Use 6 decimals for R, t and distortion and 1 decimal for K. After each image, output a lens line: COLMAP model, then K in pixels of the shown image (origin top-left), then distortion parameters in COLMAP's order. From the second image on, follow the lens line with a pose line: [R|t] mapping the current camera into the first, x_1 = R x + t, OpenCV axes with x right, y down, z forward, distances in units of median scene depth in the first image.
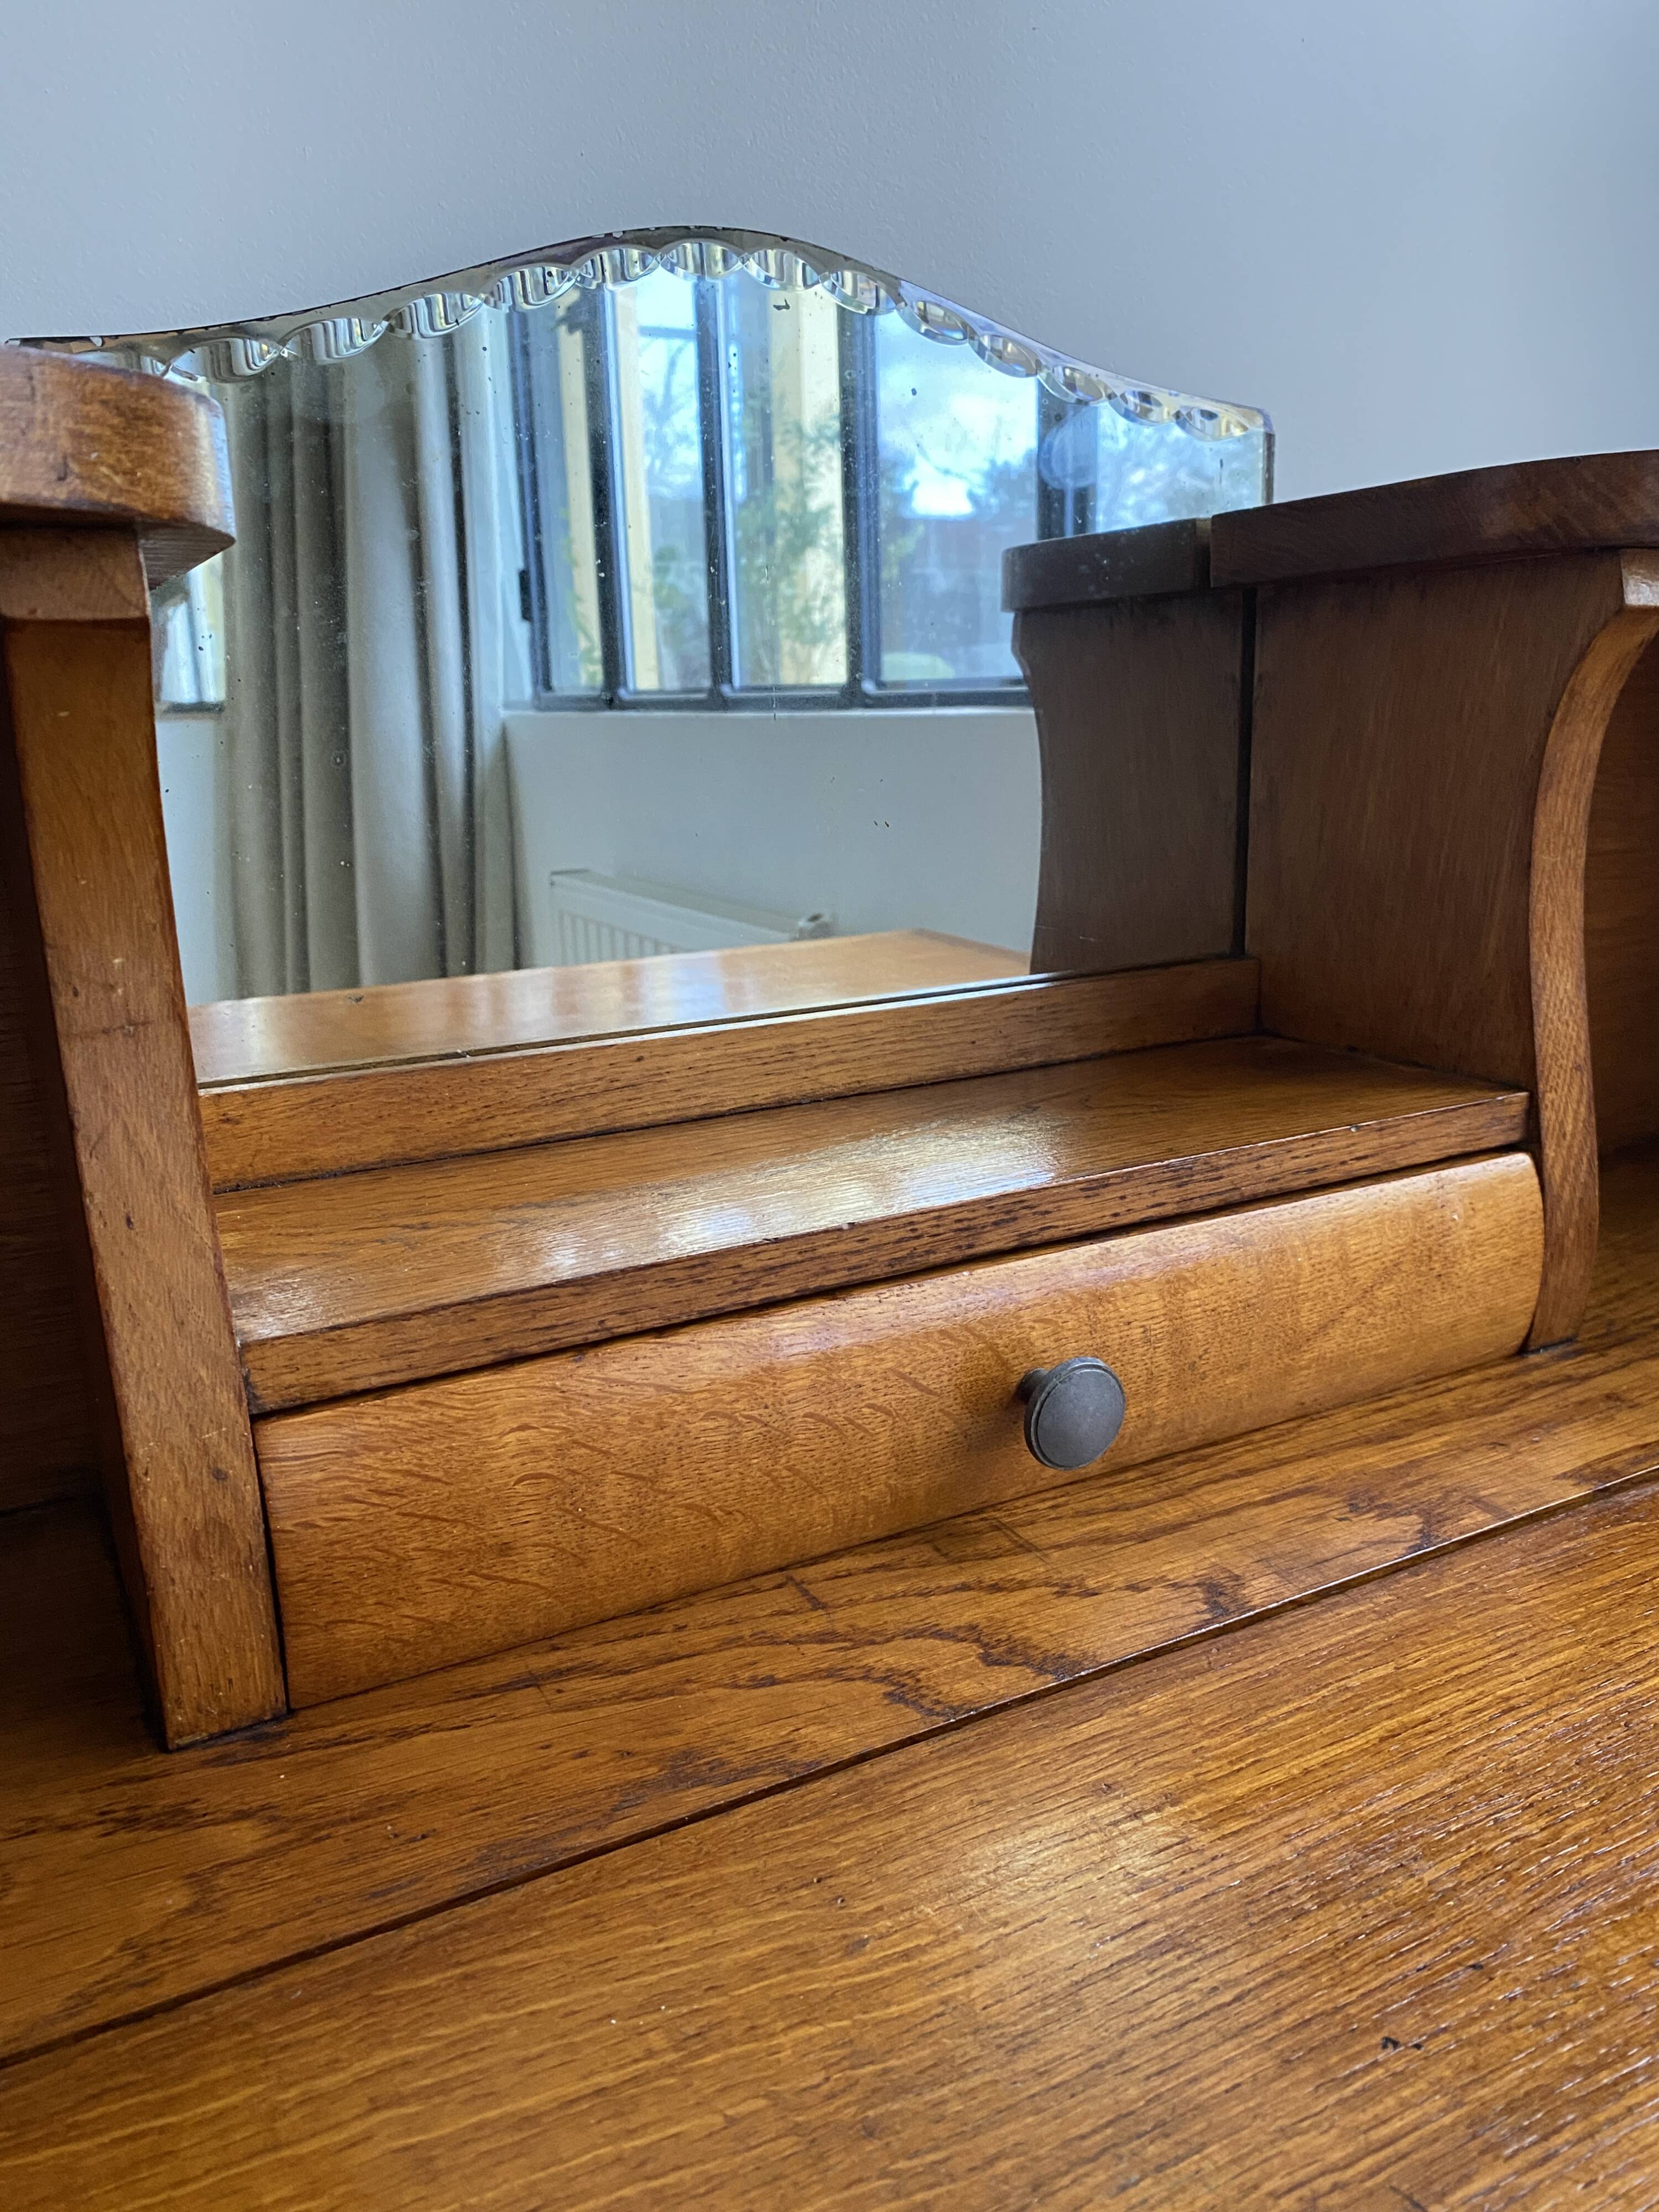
lens RADIAL K [[1667.9, 0, 839.6], [0, 1667.9, 1099.0], [0, 0, 1]] dist [0.064537, -0.068892]
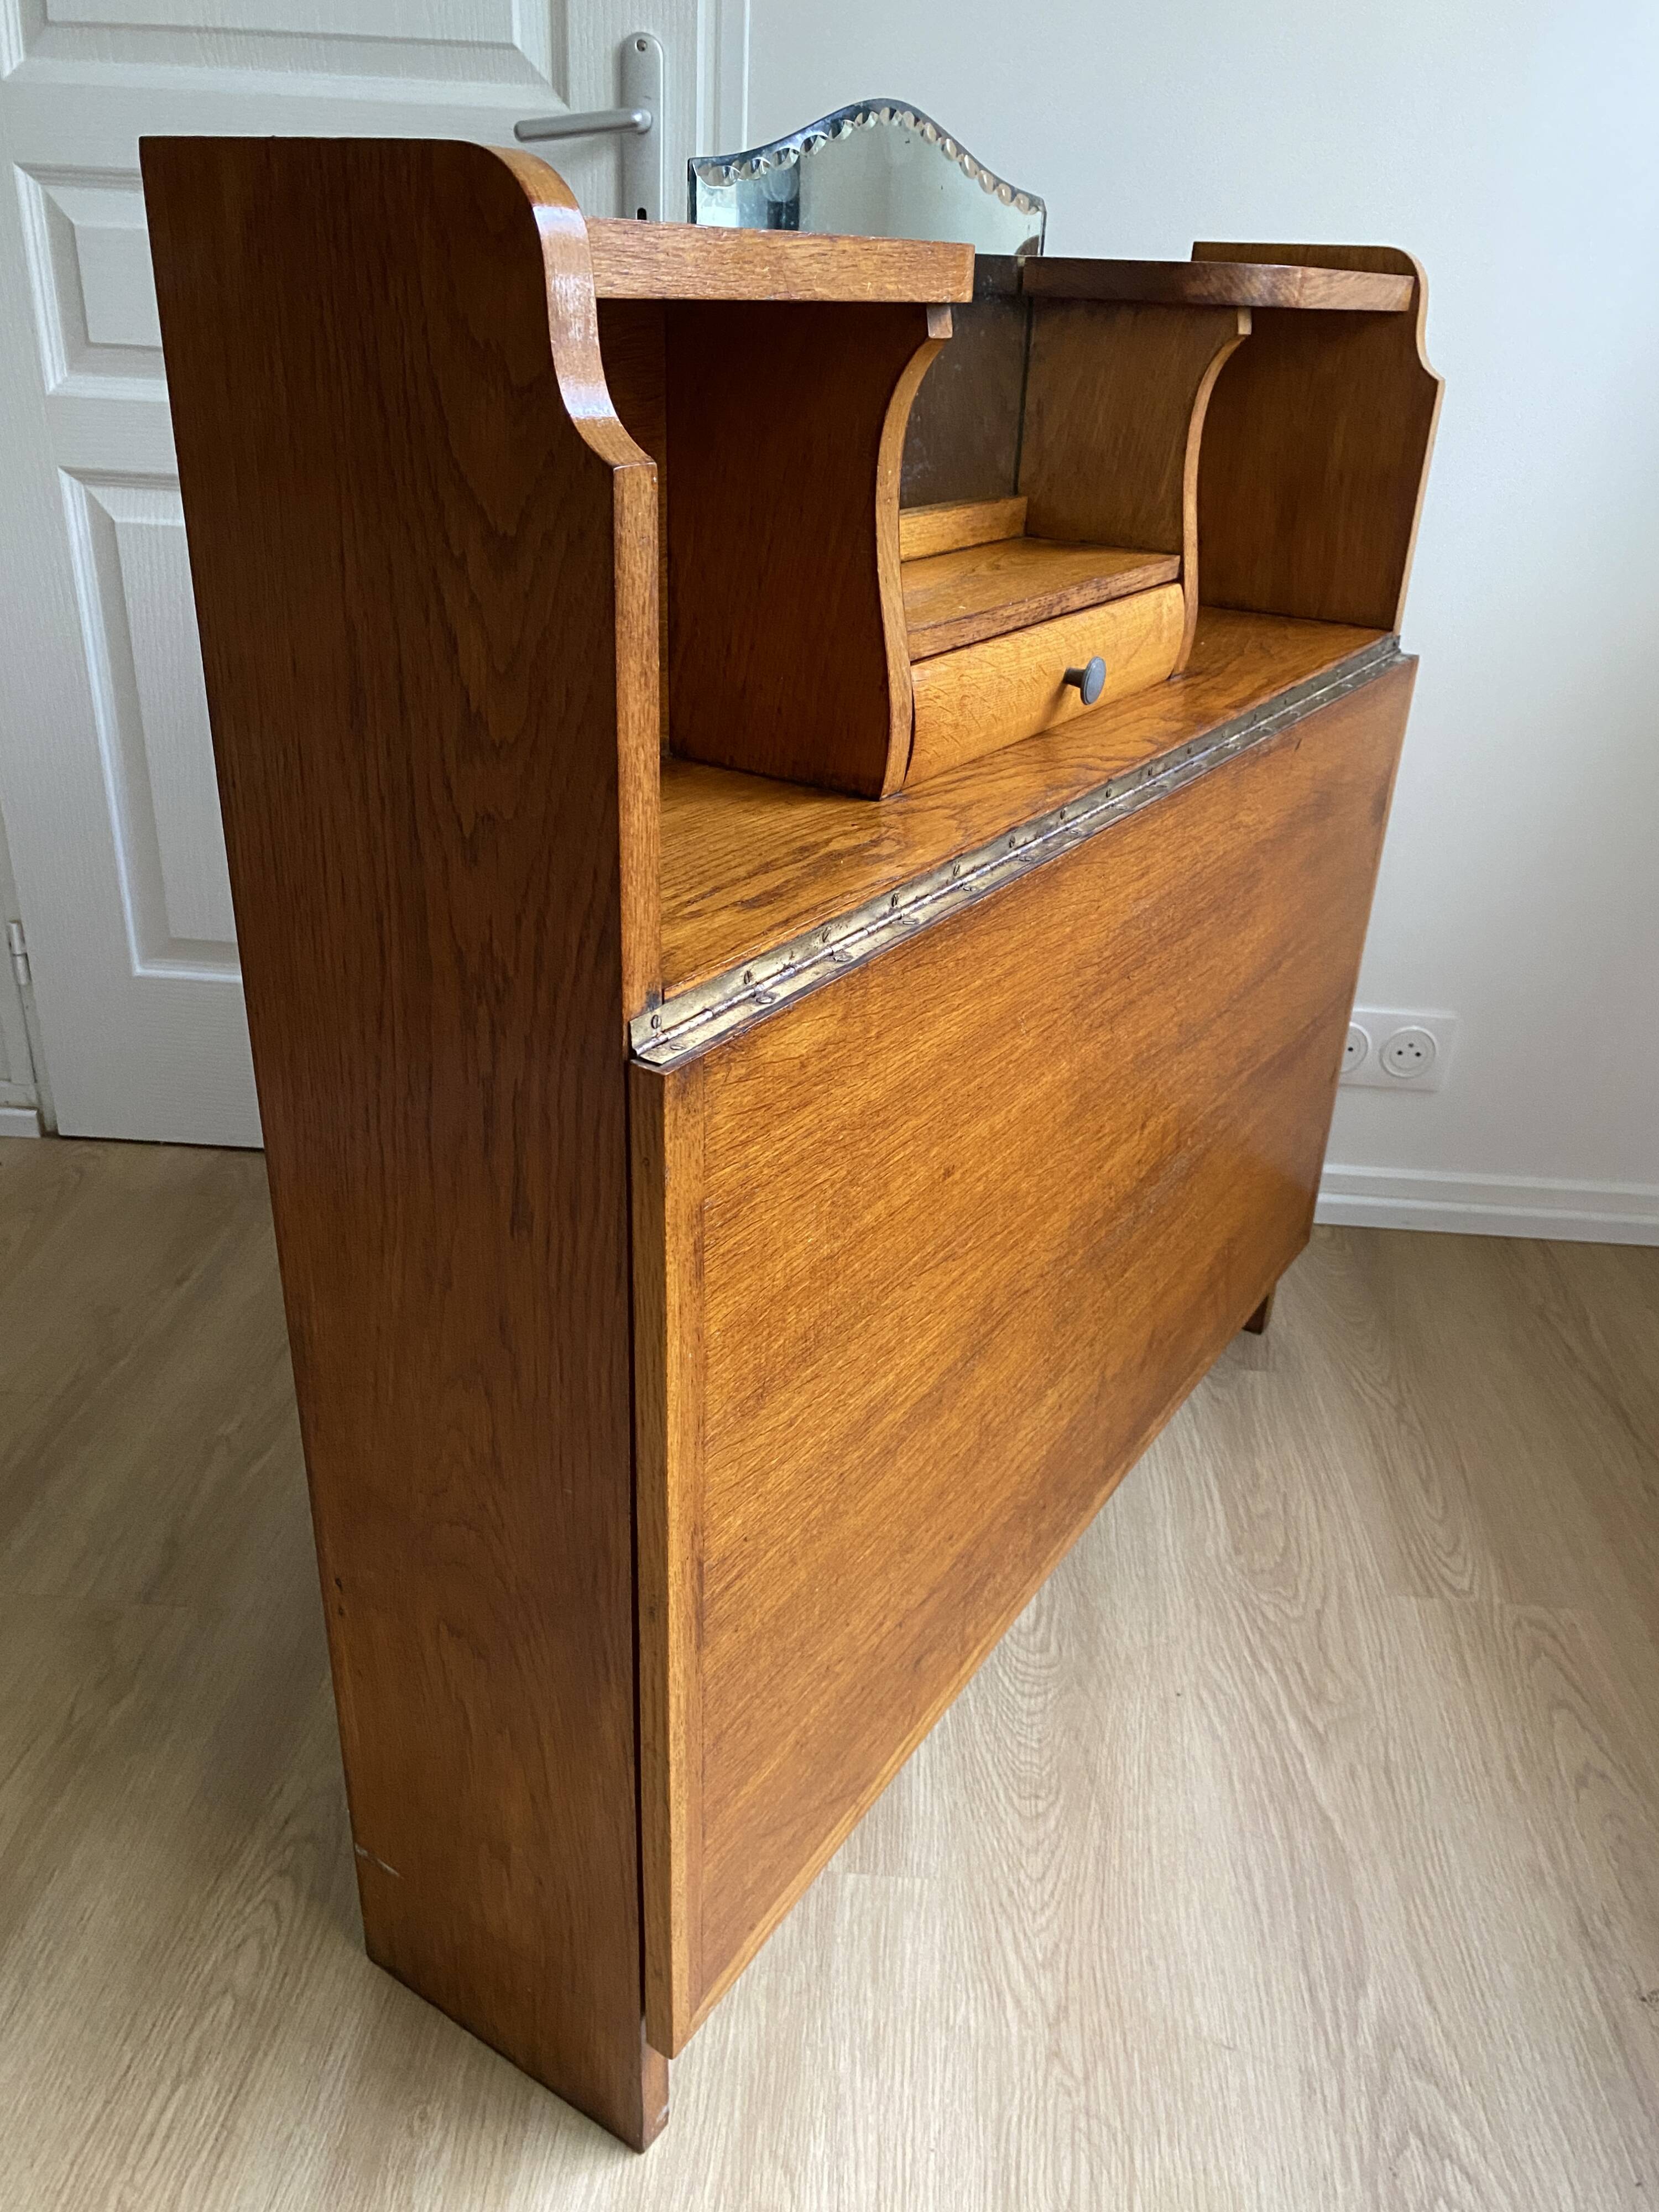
lens RADIAL K [[1667.9, 0, 839.6], [0, 1667.9, 1099.0], [0, 0, 1]] dist [0.064537, -0.068892]
pose [[0.869938, -0.153772, 0.468574, -1.389841], [0.041036, 0.969421, 0.241948, 0.165657], [-0.491450, -0.191251, 0.849647, -1.003094]]
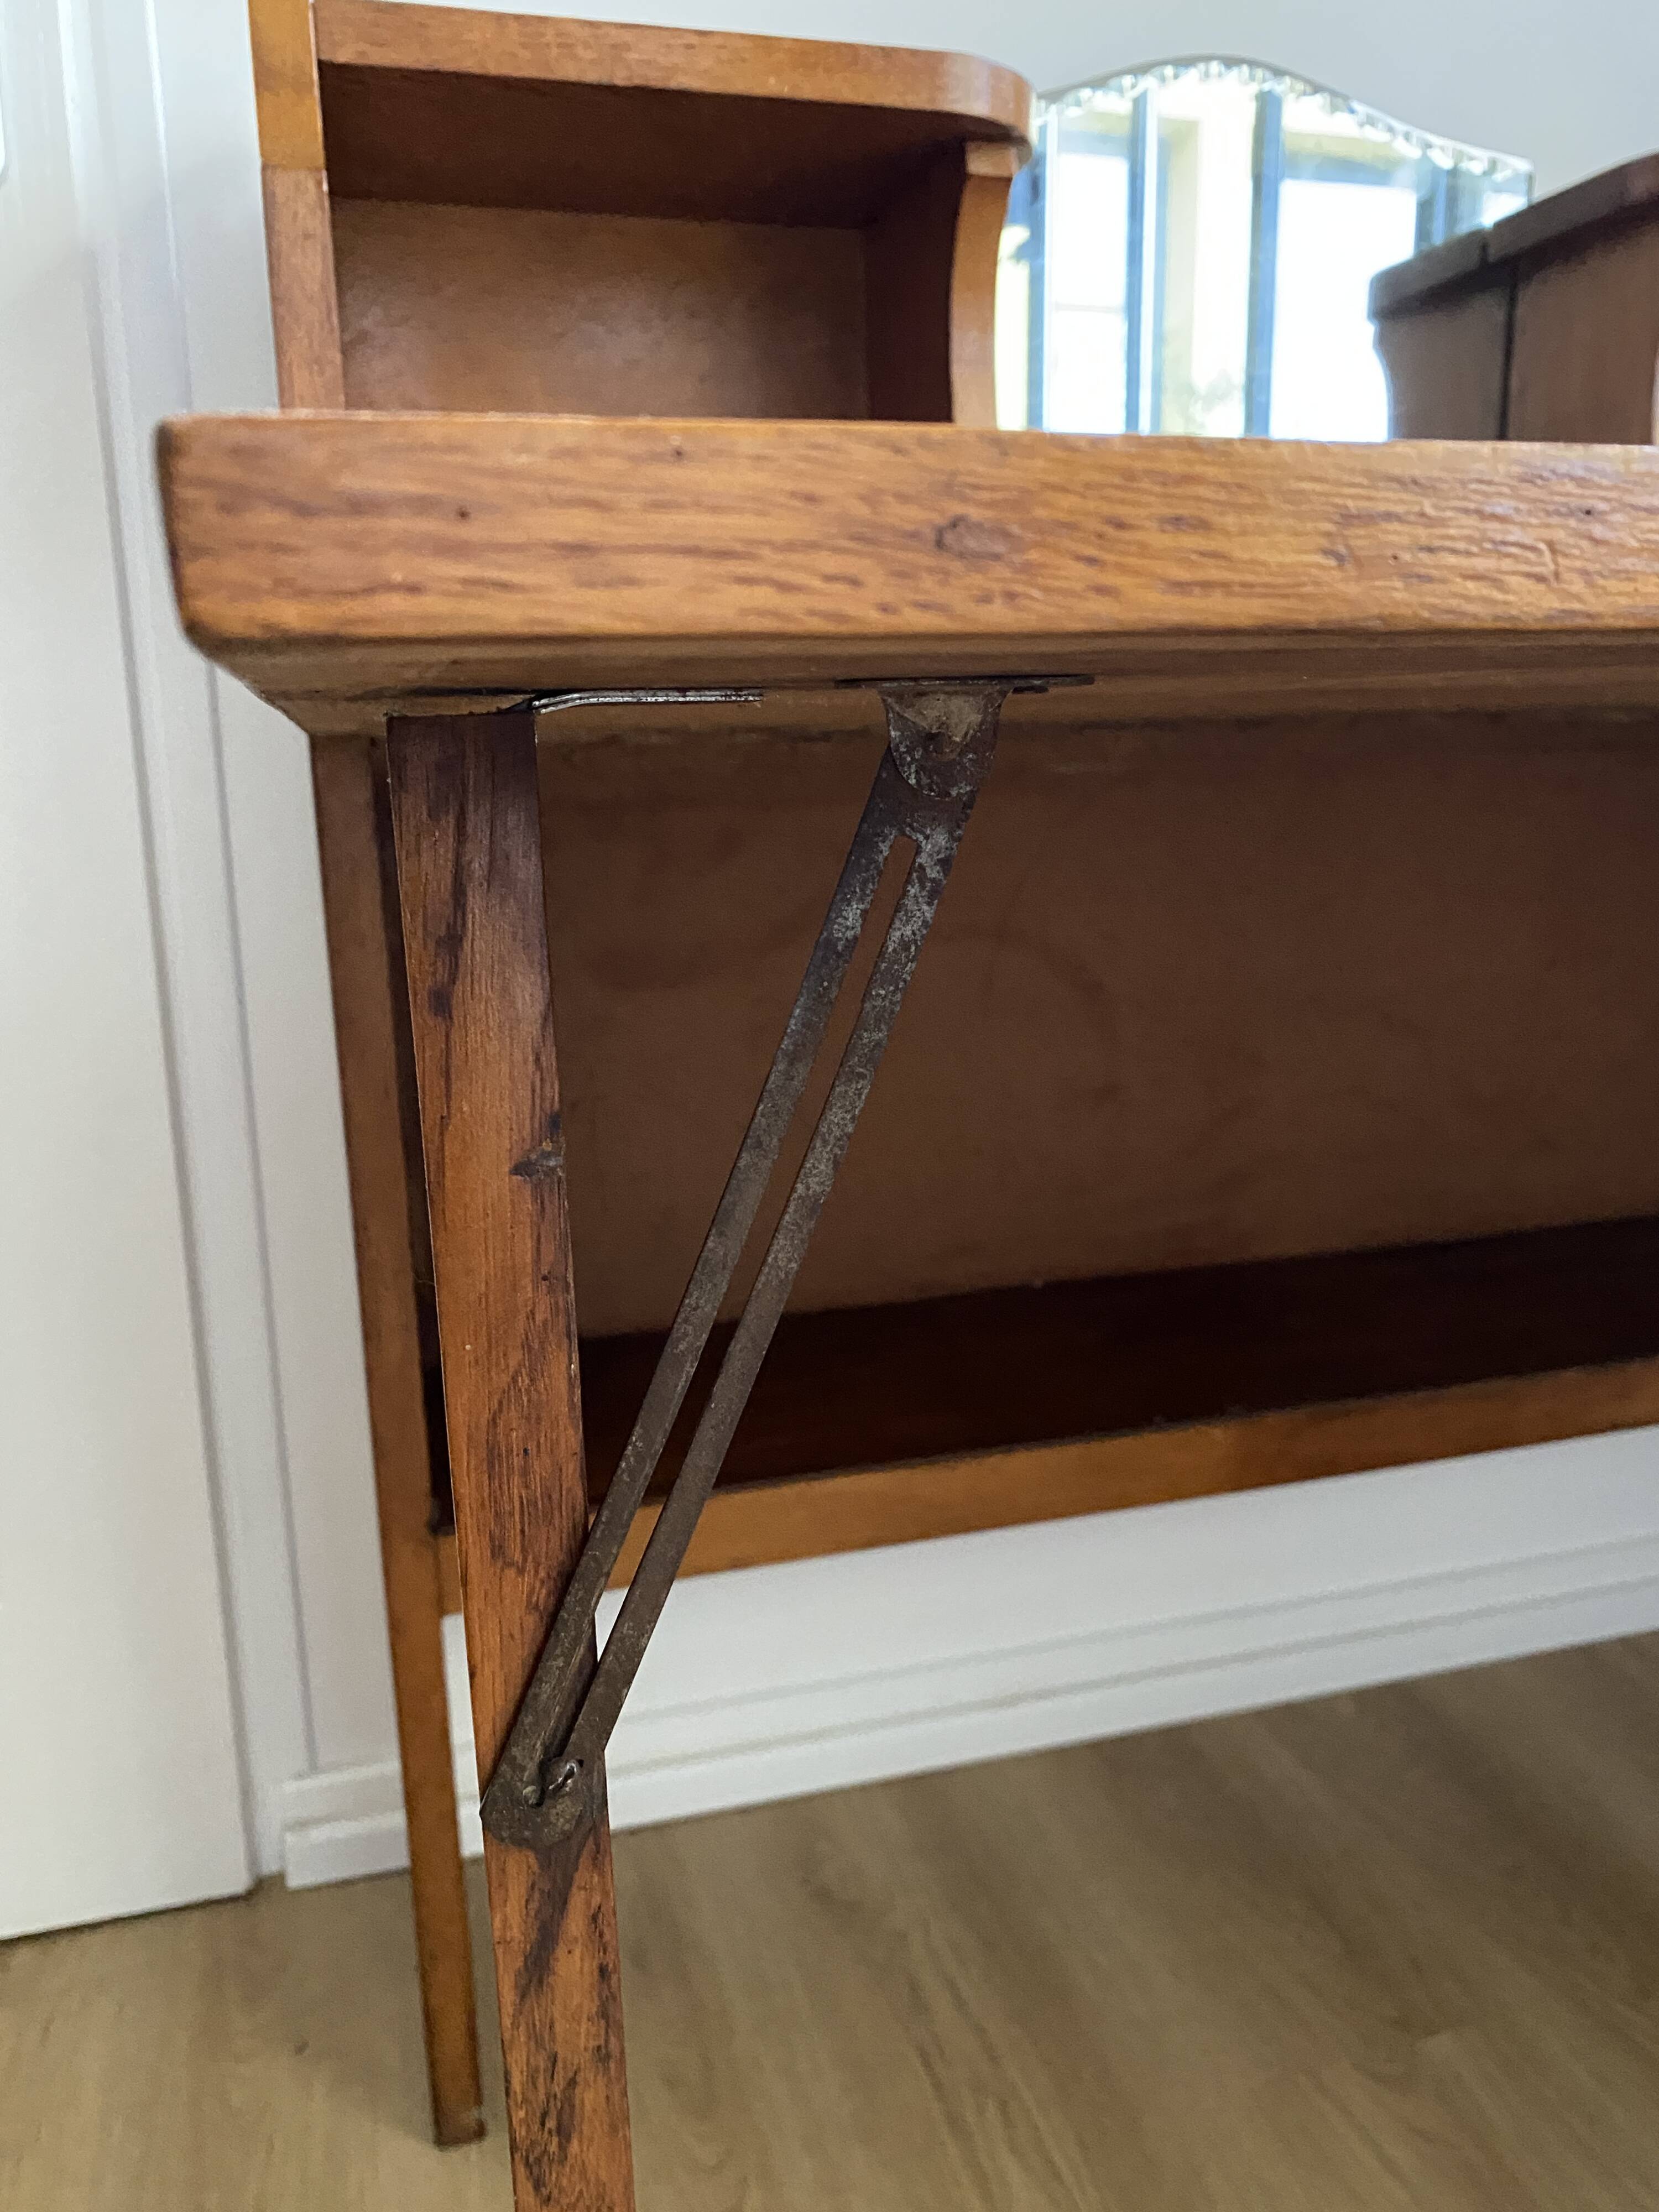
lens RADIAL K [[1667.9, 0, 839.6], [0, 1667.9, 1099.0], [0, 0, 1]] dist [0.064537, -0.068892]
pose [[0.978733, 0.061037, -0.195847, -0.051819], [-0.059215, 0.998130, 0.015150, 0.757645], [0.196406, -0.003231, 0.980517, -1.100220]]
